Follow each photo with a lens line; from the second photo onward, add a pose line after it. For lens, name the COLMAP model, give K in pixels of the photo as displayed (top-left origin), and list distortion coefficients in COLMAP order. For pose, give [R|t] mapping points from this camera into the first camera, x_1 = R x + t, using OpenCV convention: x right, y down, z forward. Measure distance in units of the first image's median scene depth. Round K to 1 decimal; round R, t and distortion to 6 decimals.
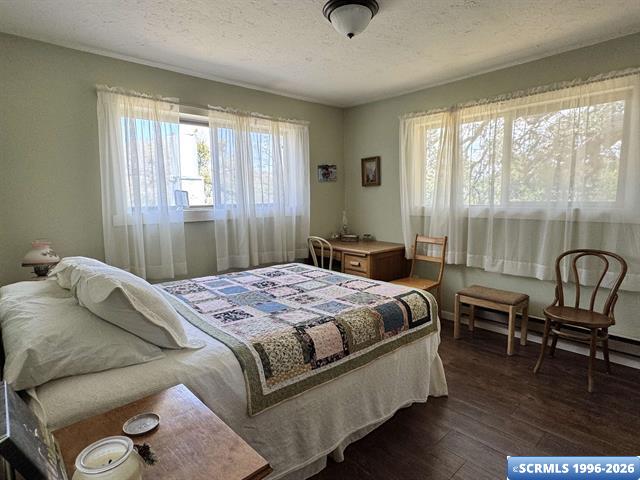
lens RADIAL K [[353.9, 0, 320.0], [0, 353.9, 240.0], [0, 0, 1]] dist [0.002668, 0.000359]
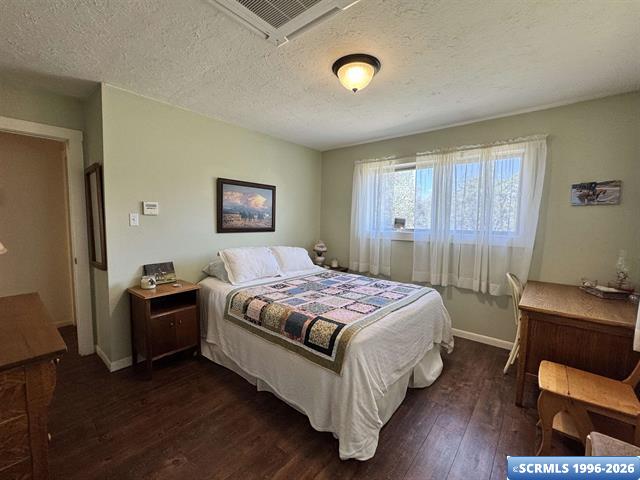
lens RADIAL K [[275.2, 0, 320.0], [0, 275.2, 240.0], [0, 0, 1]] dist [0.000281, -0.000005]
pose [[0.141955, 0.093167, -0.985479, 1.041420], [-0.129514, 0.988751, 0.074820, -0.144975], [0.981364, 0.117012, 0.152424, 0.829908]]
